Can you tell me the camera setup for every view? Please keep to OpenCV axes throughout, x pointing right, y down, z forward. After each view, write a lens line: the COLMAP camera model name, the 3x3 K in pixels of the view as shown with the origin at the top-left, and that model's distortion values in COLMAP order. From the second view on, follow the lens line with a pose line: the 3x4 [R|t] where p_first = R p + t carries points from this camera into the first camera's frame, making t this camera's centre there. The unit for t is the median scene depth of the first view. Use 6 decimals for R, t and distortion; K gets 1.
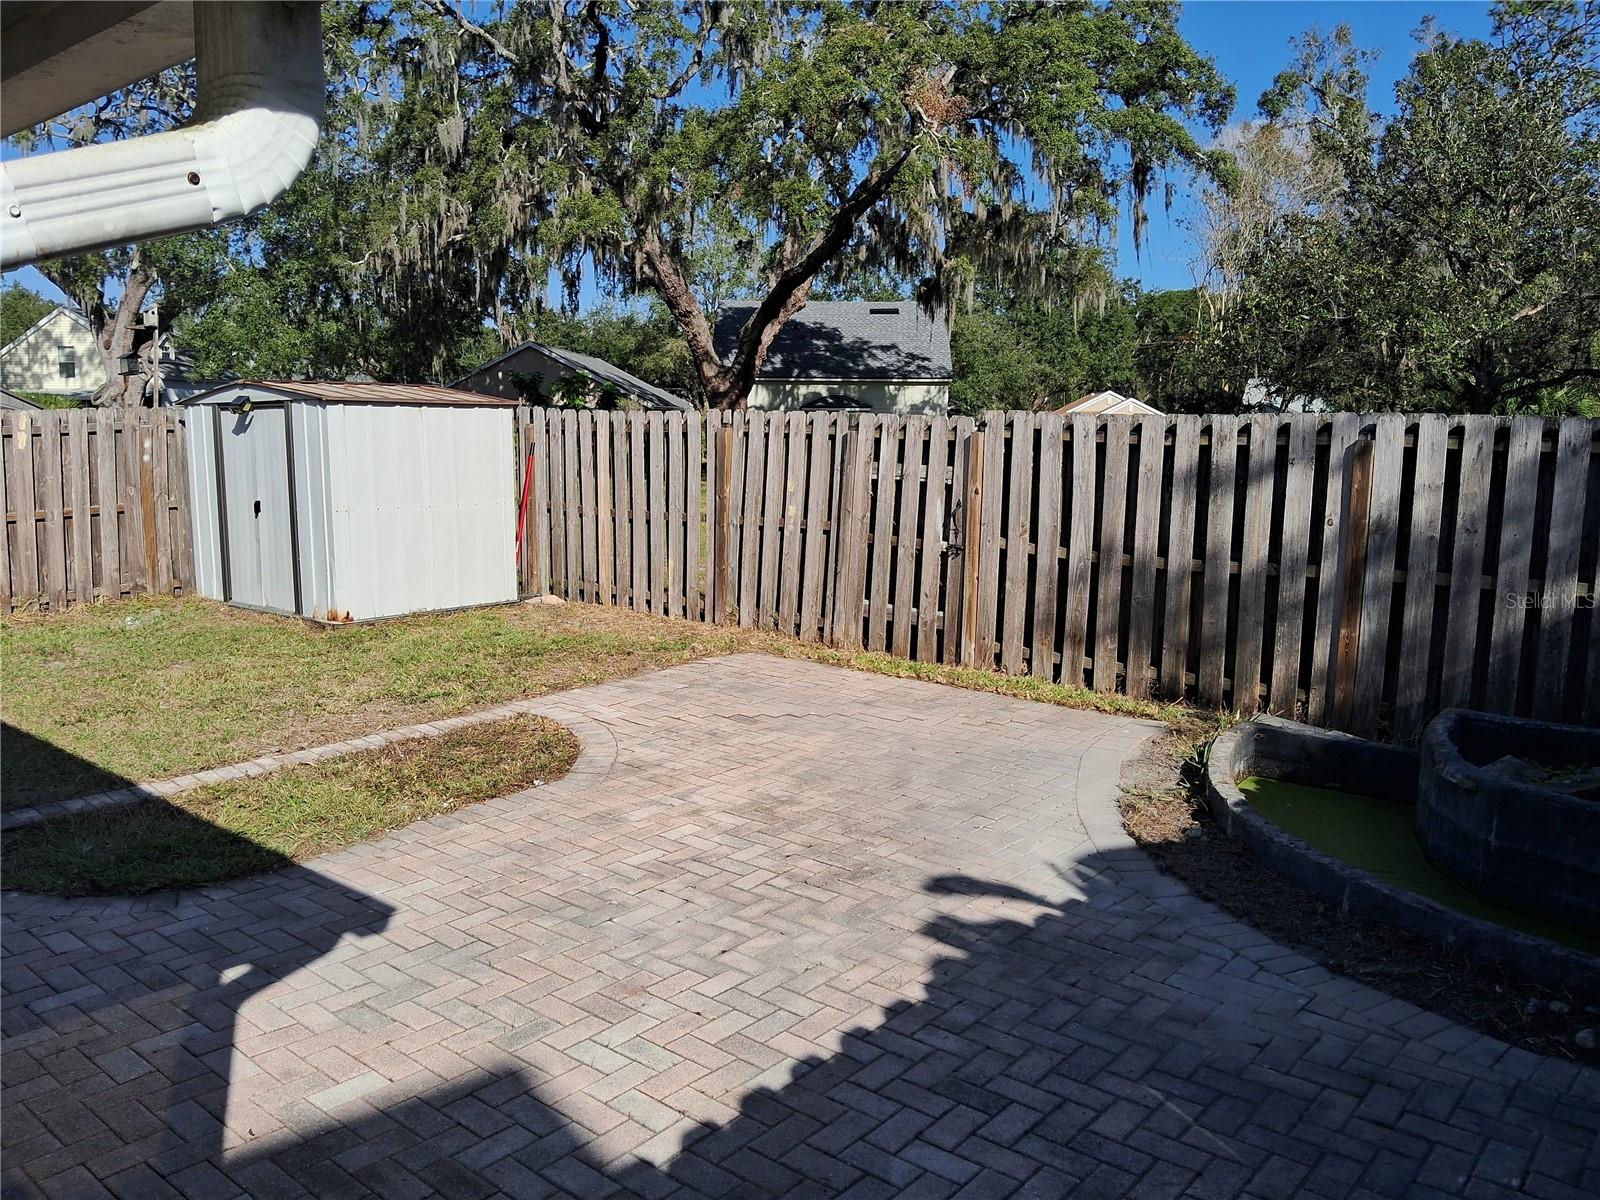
lens RADIAL K [[1244.0, 0, 812.5], [0, 1244.0, 594.5], [0, 0, 1]] dist [0.075870, -0.161585]
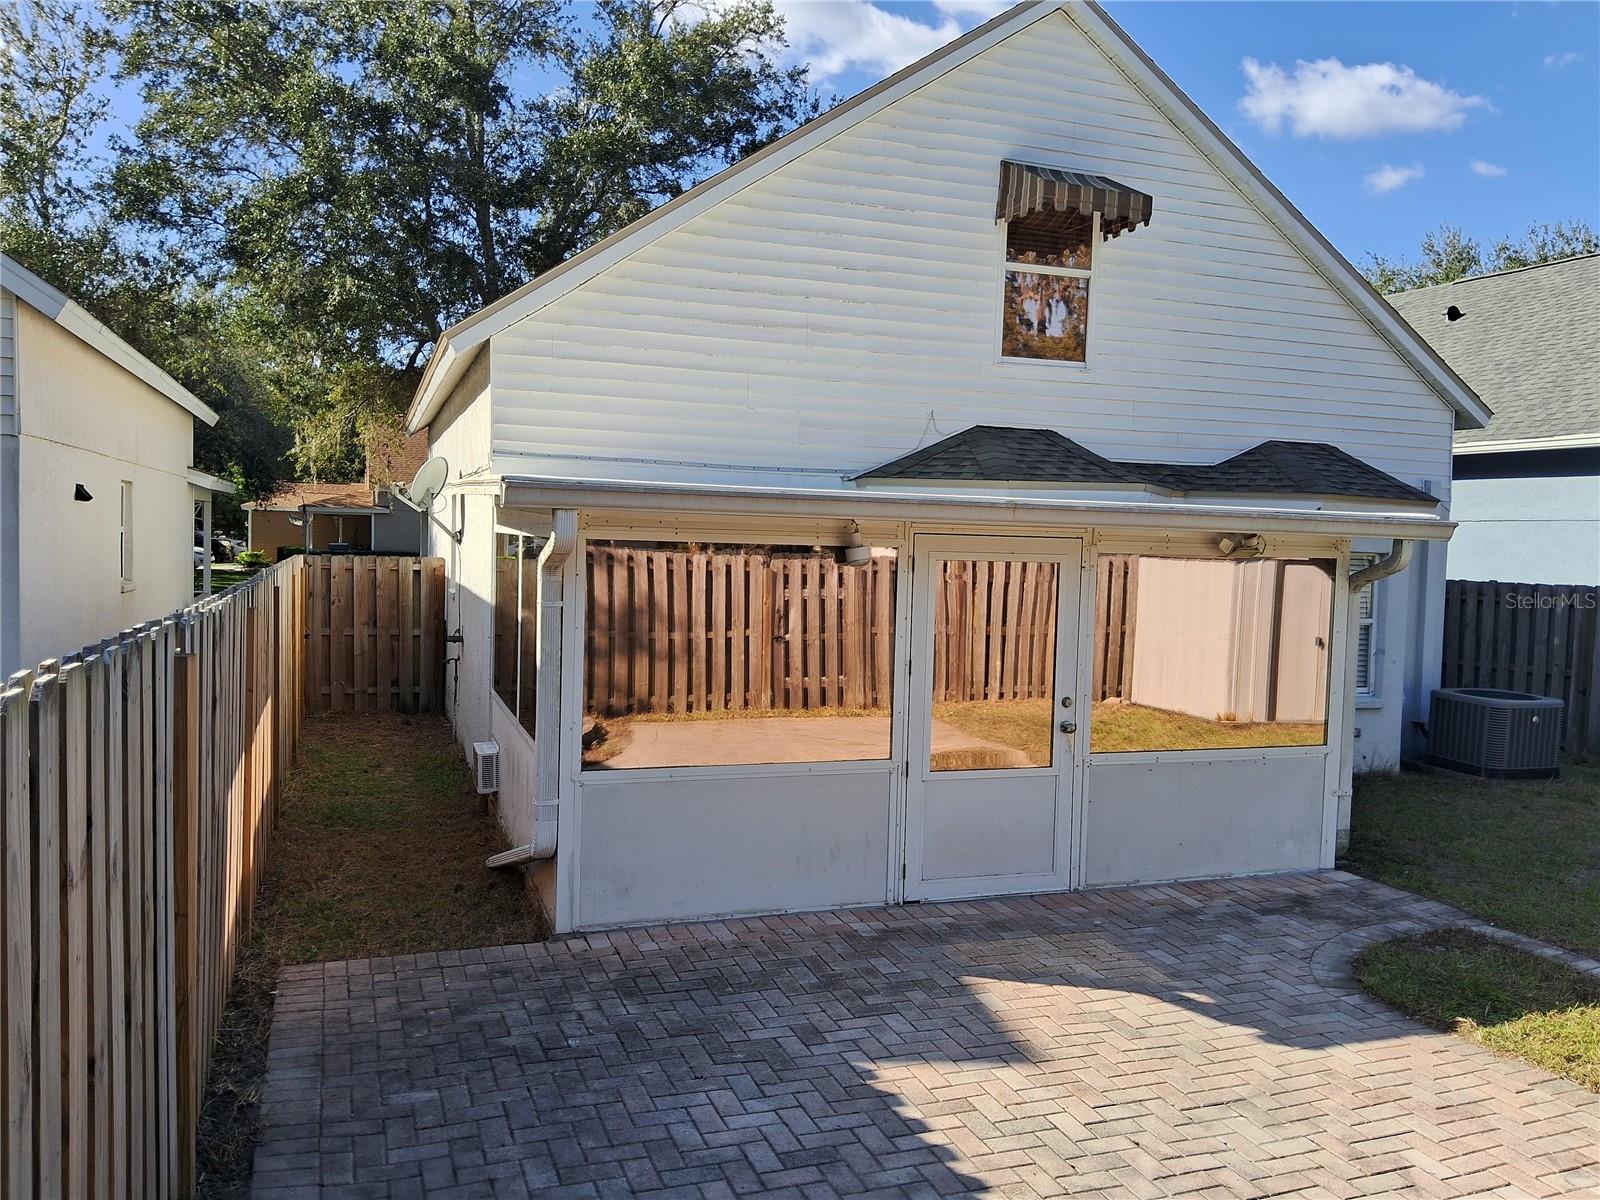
lens RADIAL K [[1244.0, 0, 812.5], [0, 1244.0, 594.5], [0, 0, 1]] dist [0.075870, -0.161585]
pose [[-0.498356, 0.024304, -0.866632, 0.666826], [-0.153140, 0.981421, 0.115586, -0.167420], [0.853340, 0.190319, -0.485375, 0.833928]]
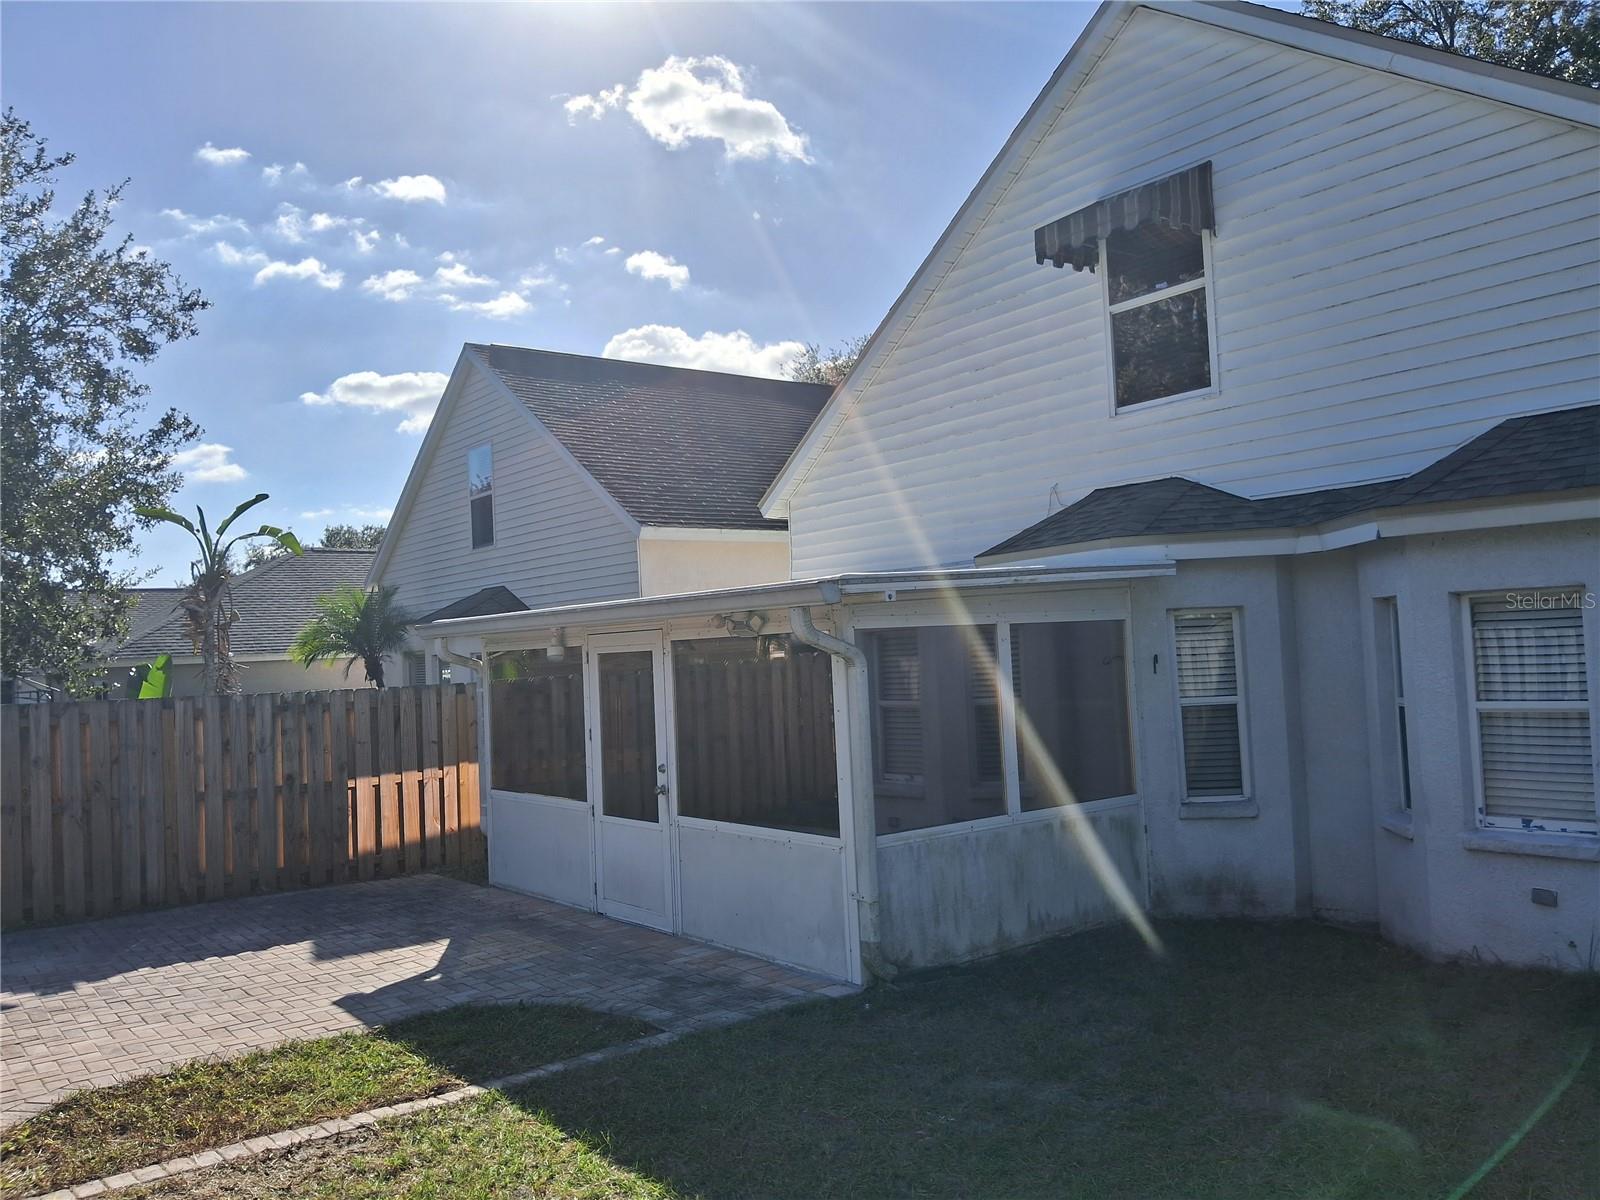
lens RADIAL K [[1244.0, 0, 812.5], [0, 1244.0, 594.5], [0, 0, 1]] dist [0.075870, -0.161585]
pose [[-0.979129, 0.049918, 0.197013, -0.813057], [0.069666, 0.993074, 0.094608, -0.268991], [-0.190925, 0.106358, -0.975825, 1.715580]]
